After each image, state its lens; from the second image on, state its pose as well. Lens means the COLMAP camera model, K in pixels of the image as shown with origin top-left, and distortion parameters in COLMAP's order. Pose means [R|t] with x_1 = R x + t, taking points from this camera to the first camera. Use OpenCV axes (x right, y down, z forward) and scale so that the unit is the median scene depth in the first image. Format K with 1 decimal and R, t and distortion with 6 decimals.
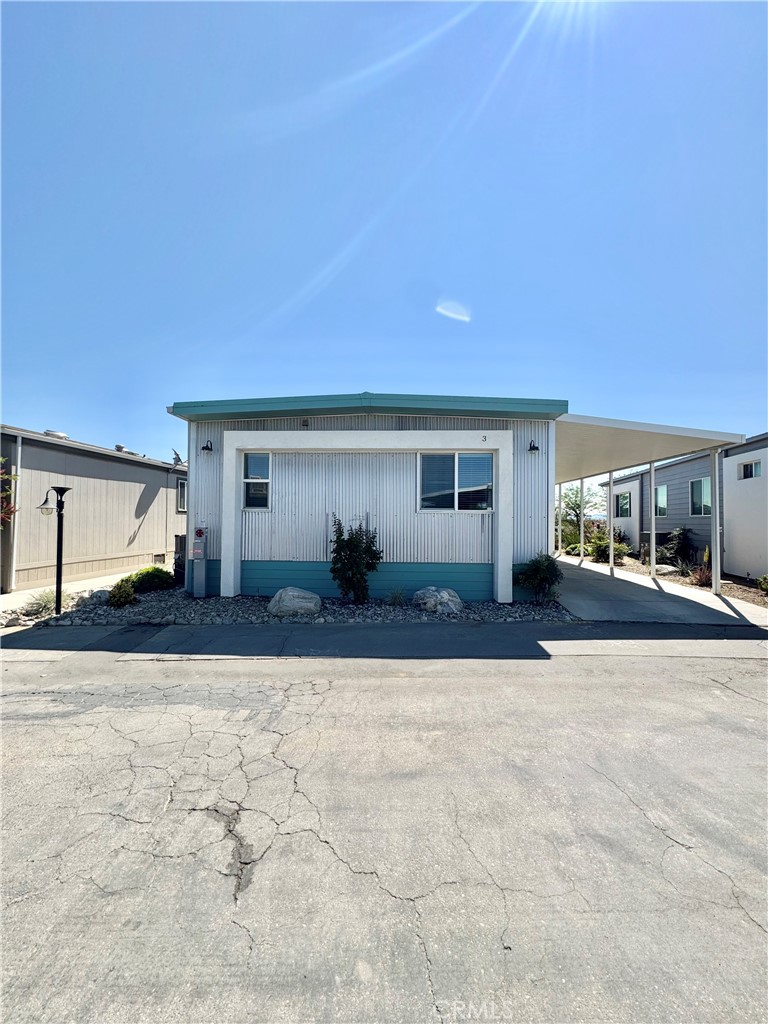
lens RADIAL K [[408.1, 0, 384.0], [0, 408.1, 511.3], [0, 0, 1]] dist [-0.001665, 0.000713]
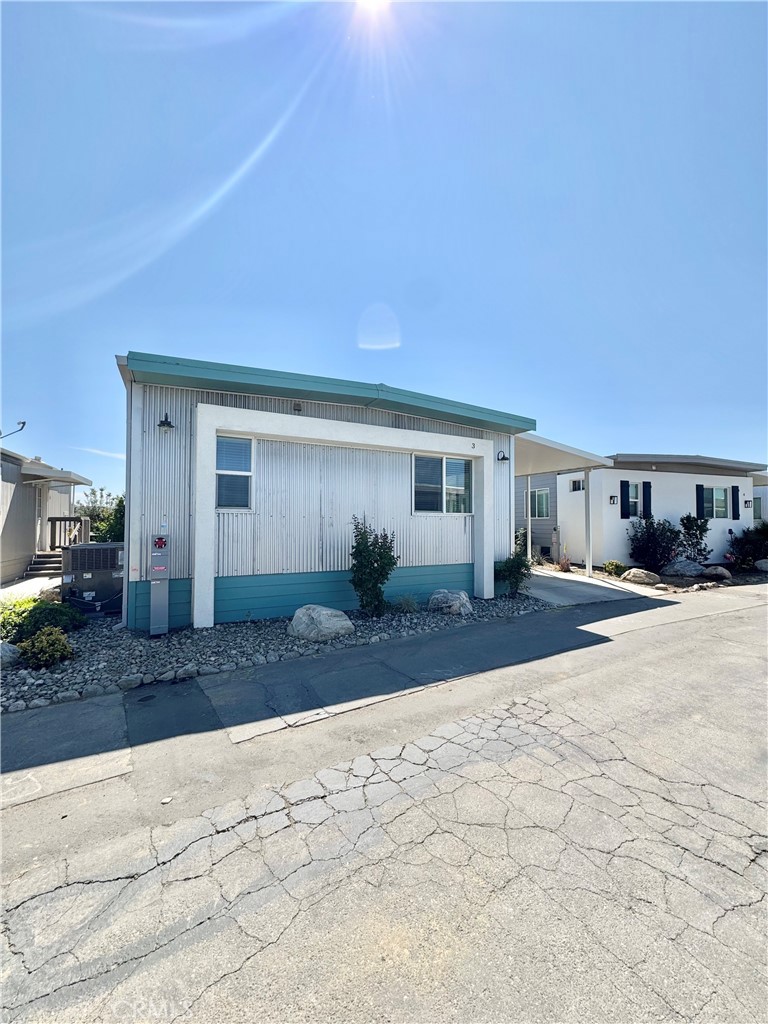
lens RADIAL K [[408.1, 0, 382.6], [0, 408.1, 515.4], [0, 0, 1]] dist [-0.001665, 0.000713]
pose [[0.862437, 0.003972, 0.506150, -0.489183], [-0.007349, 0.999962, 0.004676, -0.000122], [-0.506112, -0.007753, 0.862433, 0.202657]]
